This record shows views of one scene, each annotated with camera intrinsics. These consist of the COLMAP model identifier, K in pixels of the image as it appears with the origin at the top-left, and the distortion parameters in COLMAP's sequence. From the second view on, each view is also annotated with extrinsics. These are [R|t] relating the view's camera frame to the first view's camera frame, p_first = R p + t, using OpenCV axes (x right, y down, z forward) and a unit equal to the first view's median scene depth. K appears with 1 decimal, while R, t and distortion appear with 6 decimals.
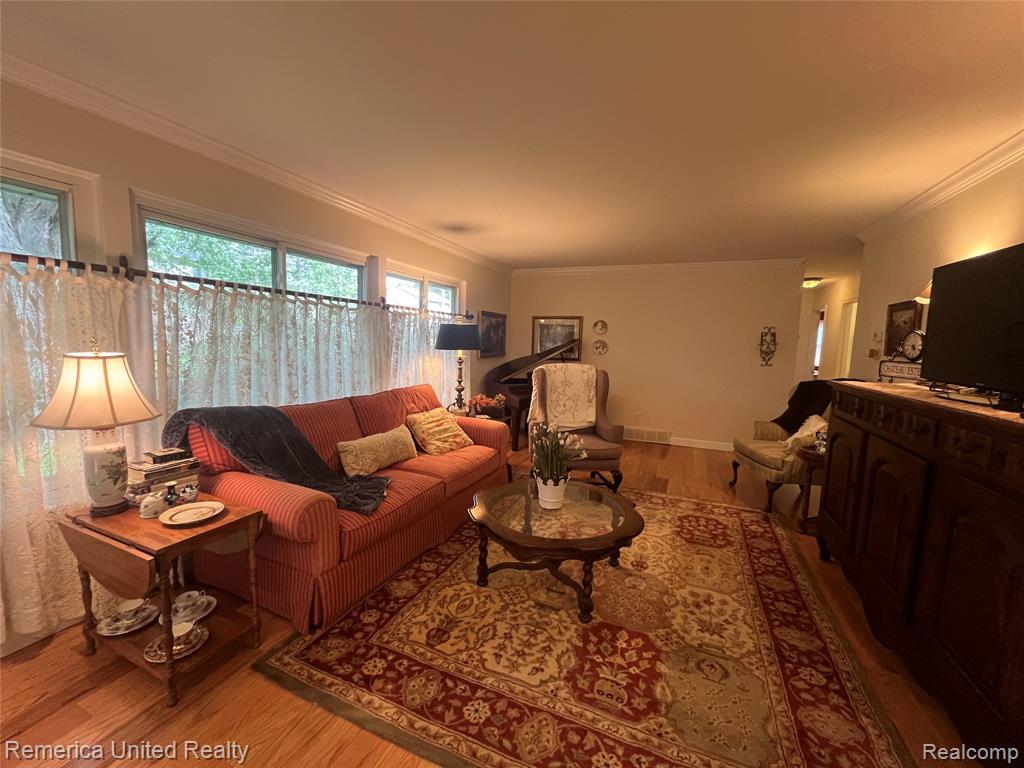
lens RADIAL K [[417.1, 0, 508.6], [0, 417.1, 386.5], [0, 0, 1]] dist [-0.003013, 0.000144]
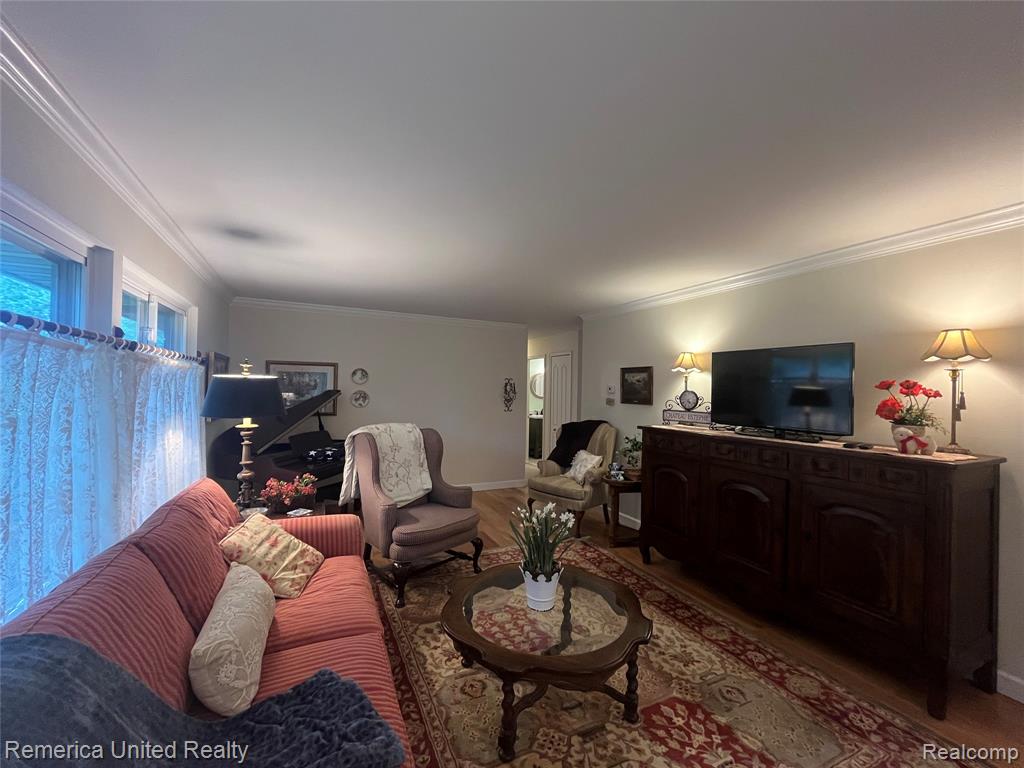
lens RADIAL K [[417.1, 0, 508.7], [0, 417.1, 384.7], [0, 0, 1]] dist [-0.003013, 0.000144]
pose [[0.665134, -0.007694, 0.746684, -0.531924], [0.081214, 0.994761, -0.062094, -0.100843], [-0.742294, 0.101942, 0.662274, 0.424533]]
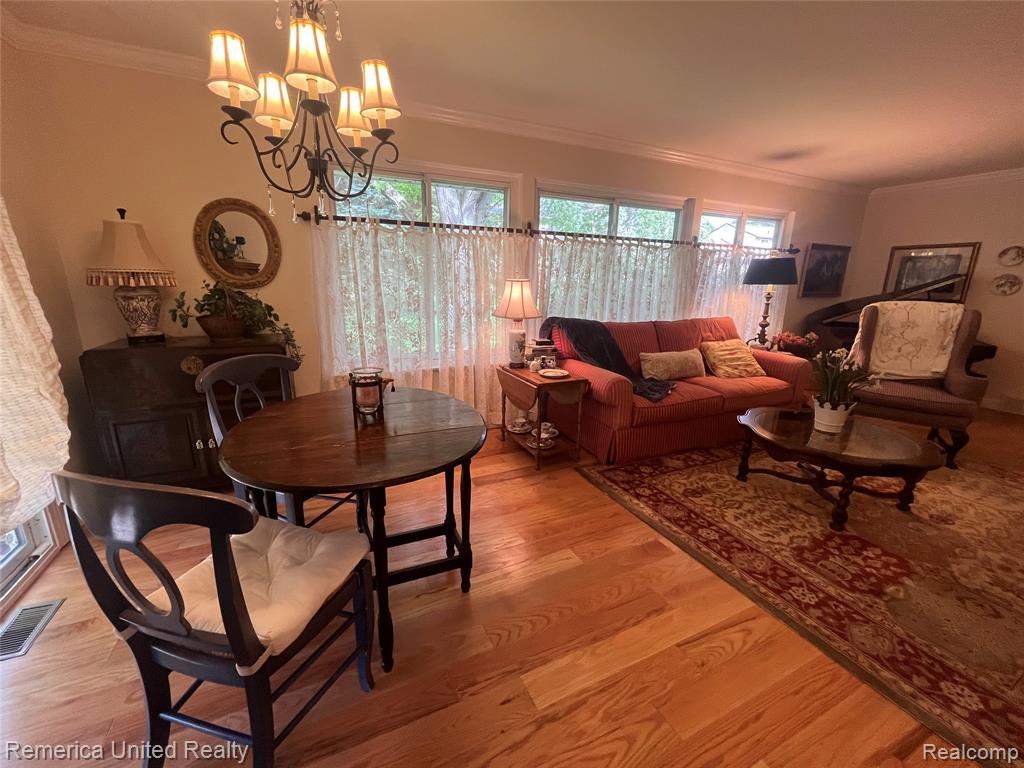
lens RADIAL K [[417.1, 0, 507.2], [0, 417.1, 385.8], [0, 0, 1]] dist [-0.003013, 0.000144]
pose [[0.747499, 0.149634, -0.647190, 0.151751], [-0.069029, 0.986521, 0.148362, 0.073713], [0.660667, -0.066226, 0.747752, -0.283982]]
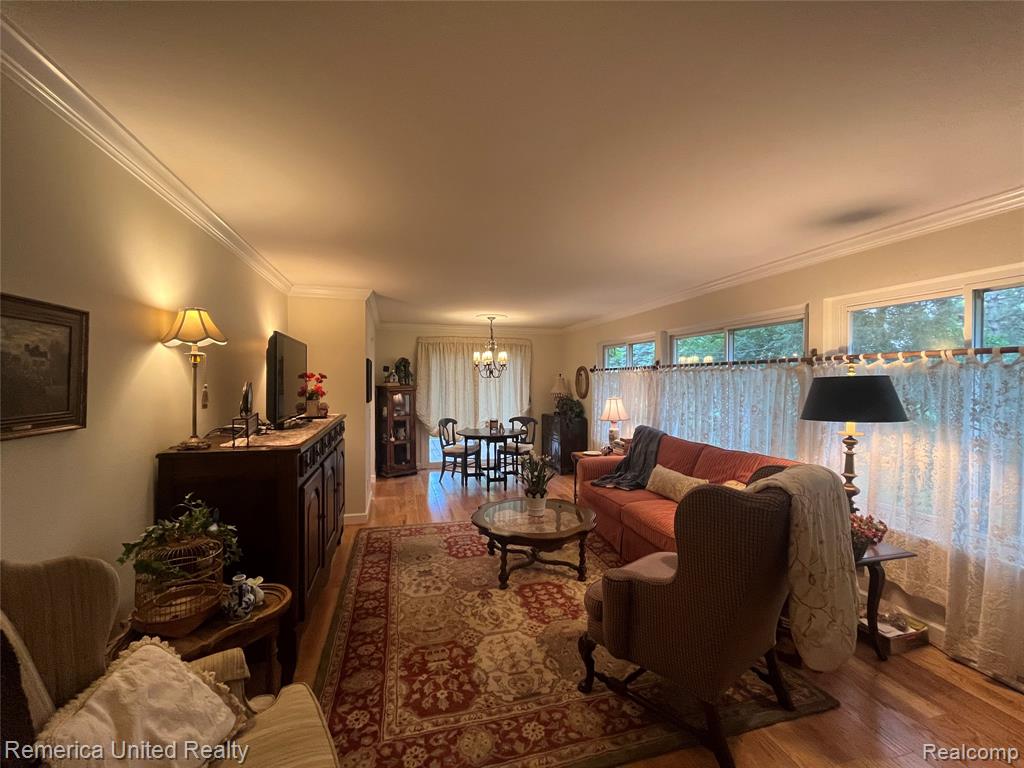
lens RADIAL K [[417.1, 0, 507.8], [0, 417.1, 384.8], [0, 0, 1]] dist [-0.003013, 0.000144]
pose [[-0.789842, -0.022768, -0.612888, 0.973186], [-0.091387, 0.992524, 0.080902, -0.227794], [0.606464, 0.119910, -0.786018, 1.867779]]
